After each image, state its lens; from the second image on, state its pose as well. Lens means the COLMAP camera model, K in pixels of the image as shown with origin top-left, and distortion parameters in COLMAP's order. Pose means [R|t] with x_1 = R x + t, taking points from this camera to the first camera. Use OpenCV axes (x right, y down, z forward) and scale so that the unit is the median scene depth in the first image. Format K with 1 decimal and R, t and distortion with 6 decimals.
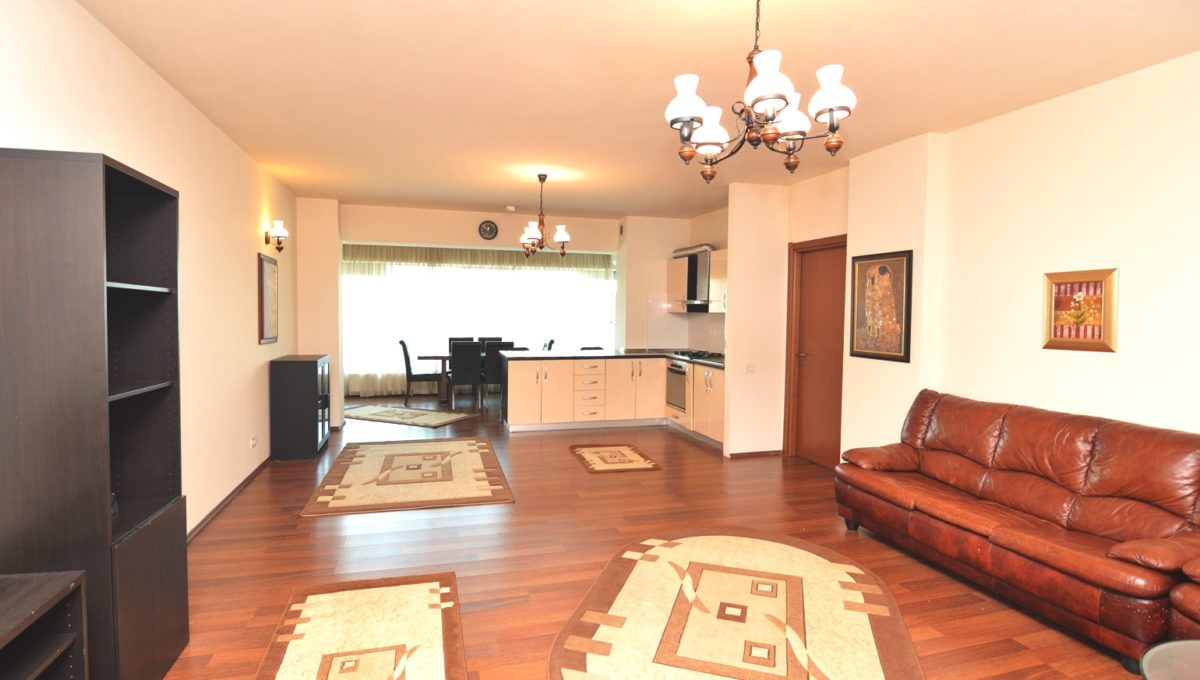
lens RADIAL K [[587.6, 0, 592.2], [0, 587.6, 338.7], [0, 0, 1]] dist [-0.004244, -0.012489]
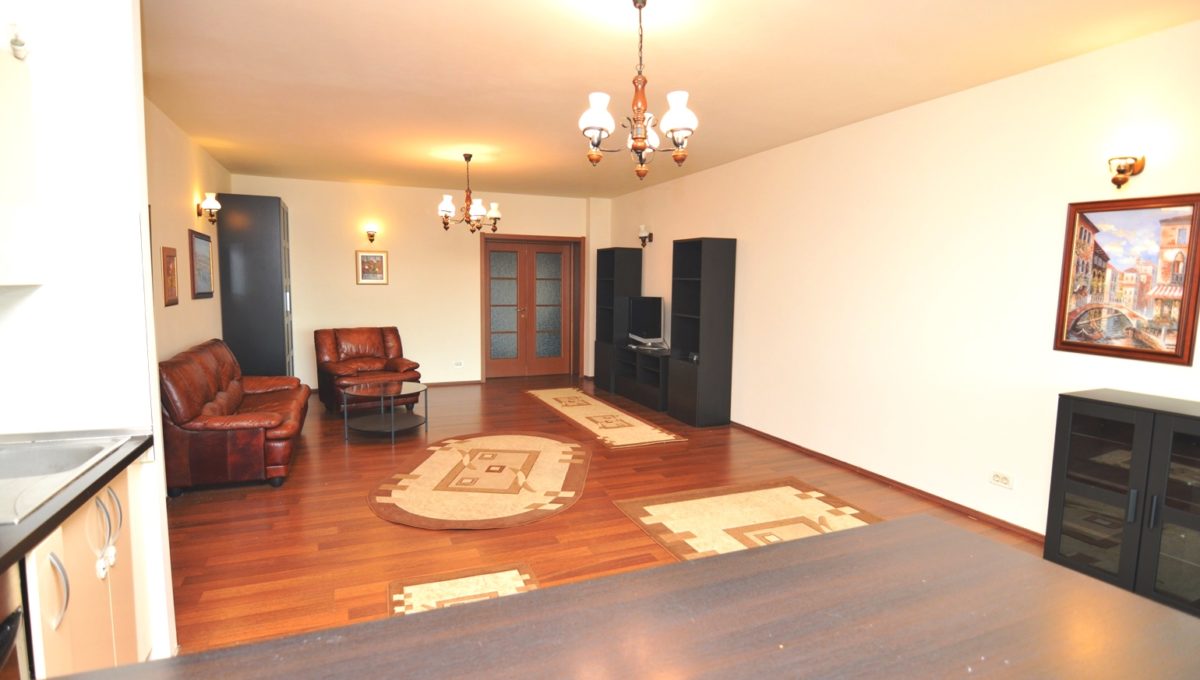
lens RADIAL K [[587.6, 0, 592.2], [0, 587.6, 338.7], [0, 0, 1]] dist [-0.004244, -0.012489]
pose [[-0.993455, -0.011534, -0.113638, 0.001717], [-0.027388, 0.989920, 0.138956, -0.078089], [0.110890, 0.141159, -0.983757, 1.587988]]
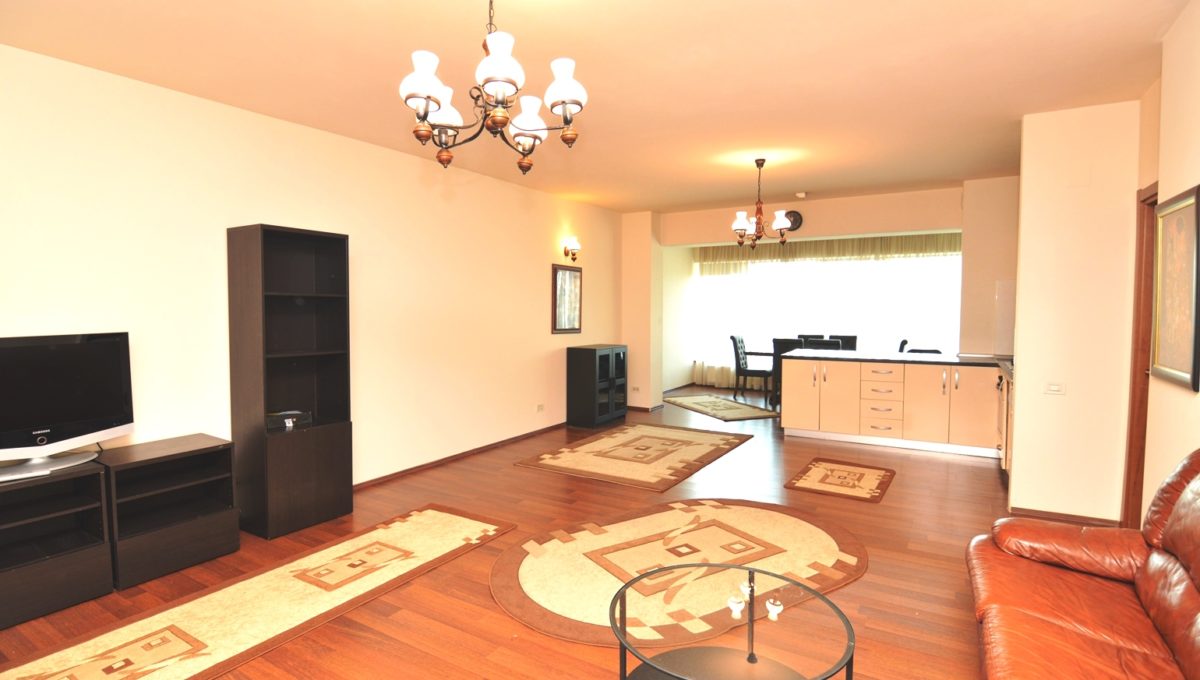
lens RADIAL K [[587.6, 0, 592.2], [0, 587.6, 338.7], [0, 0, 1]] dist [-0.004244, -0.012489]
pose [[0.676792, 0.027575, -0.735658, 0.459960], [-0.025166, 0.999581, 0.014316, -0.001170], [0.735744, 0.008825, 0.677202, 0.186042]]
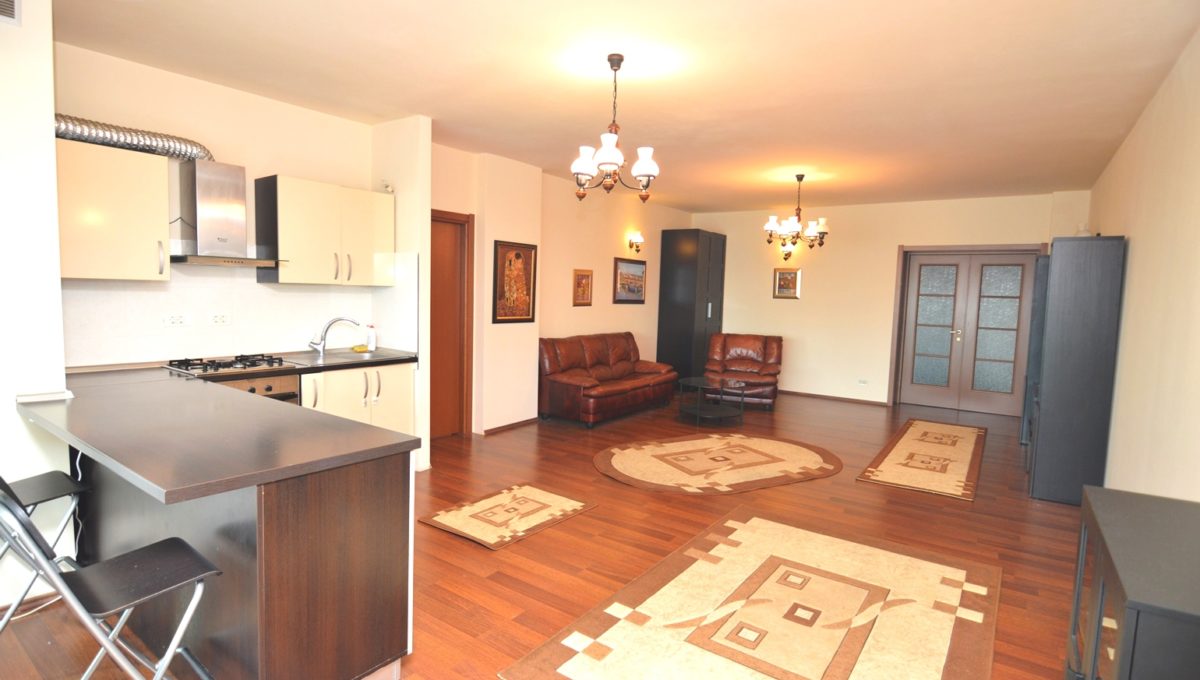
lens RADIAL K [[587.6, 0, 592.2], [0, 587.6, 338.7], [0, 0, 1]] dist [-0.004244, -0.012489]
pose [[-0.618076, -0.091743, 0.780746, -0.585913], [0.001988, 0.992981, 0.118256, -0.076521], [-0.786116, 0.074643, -0.613556, 1.490982]]
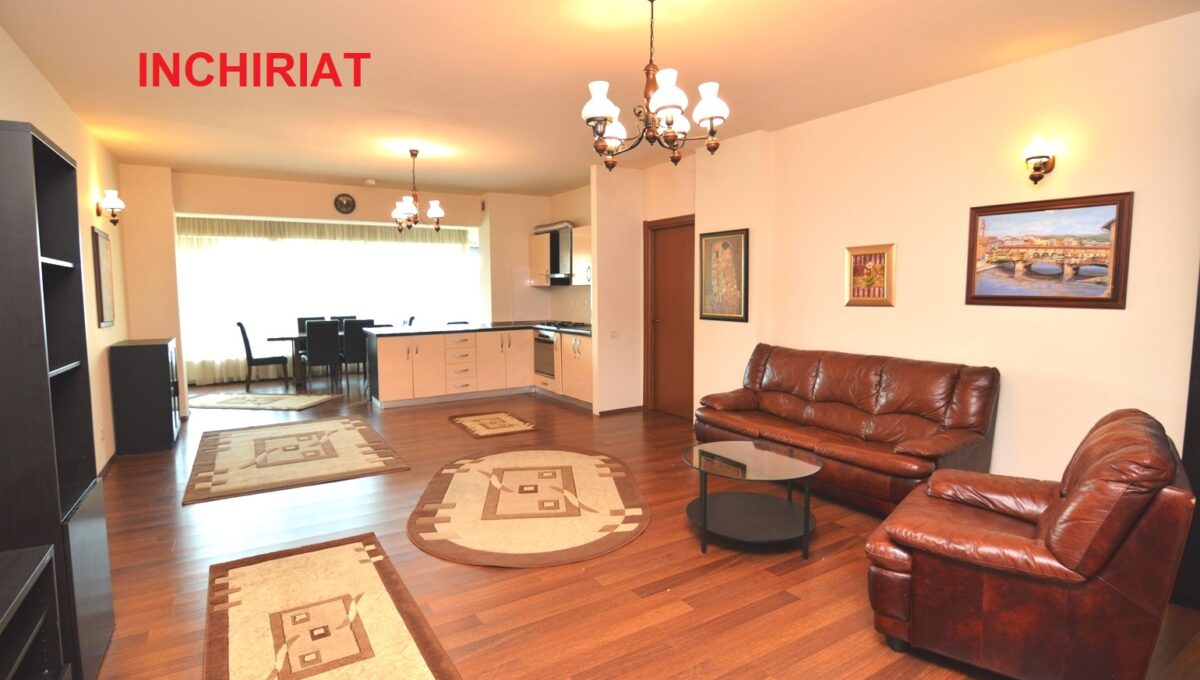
lens RADIAL K [[587.6, 0, 592.2], [0, 587.6, 338.7], [0, 0, 1]] dist [-0.004244, -0.012489]
pose [[0.963174, -0.041264, 0.265693, -0.076282], [0.030575, 0.998553, 0.044246, 0.009556], [-0.267134, -0.034493, 0.963042, -0.068198]]
